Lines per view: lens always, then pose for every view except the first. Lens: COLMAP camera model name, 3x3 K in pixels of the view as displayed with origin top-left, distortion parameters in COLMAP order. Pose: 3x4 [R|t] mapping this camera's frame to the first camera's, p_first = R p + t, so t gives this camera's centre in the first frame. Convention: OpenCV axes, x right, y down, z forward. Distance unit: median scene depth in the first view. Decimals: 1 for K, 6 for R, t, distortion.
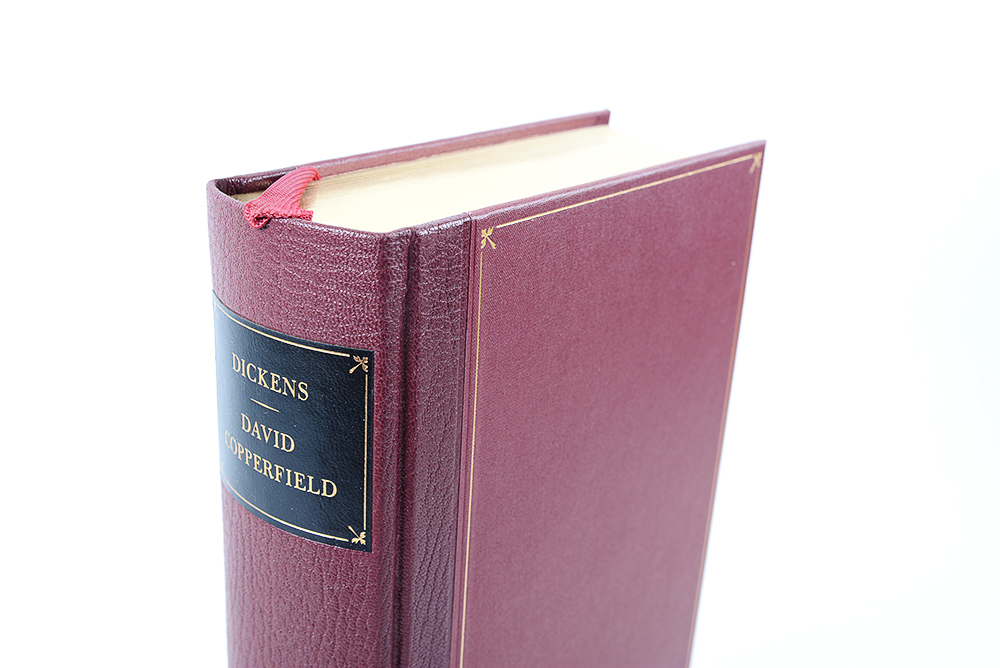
lens RADIAL K [[1122.7, 0, 500.0], [0, 1122.7, 334.0], [0, 0, 1]] dist [-0.029538, -0.010105]
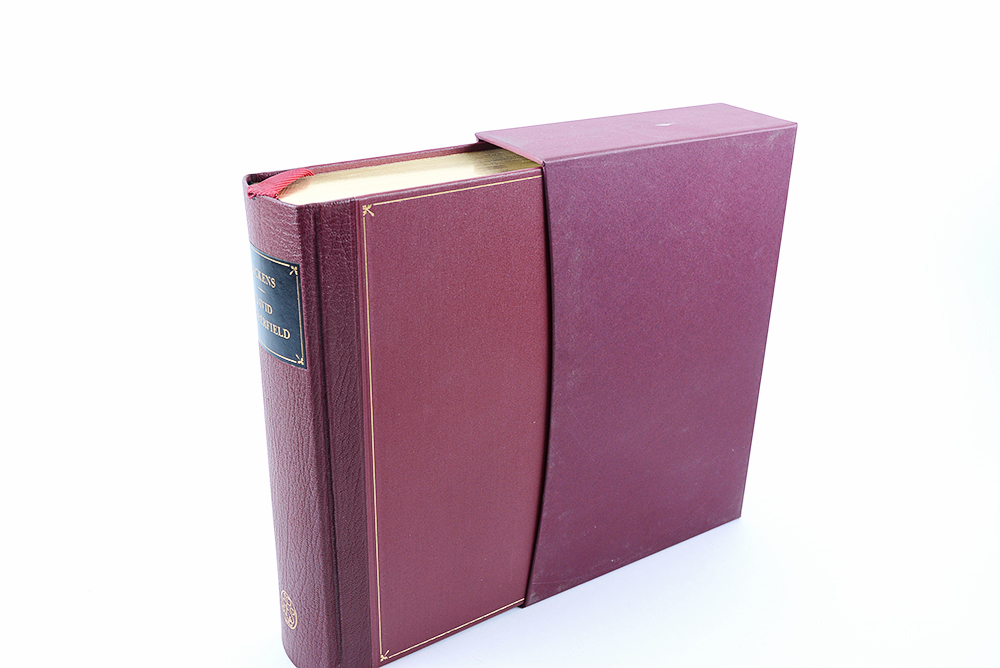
lens RADIAL K [[942.1, 0, 494.9], [0, 942.1, 312.9], [0, 0, 1]] dist [-0.065269, -0.001647]
pose [[0.961631, 0.072902, -0.264482, 0.640518], [-0.067313, 0.997276, 0.030146, 0.026815], [0.265959, -0.011186, 0.963919, -0.496303]]
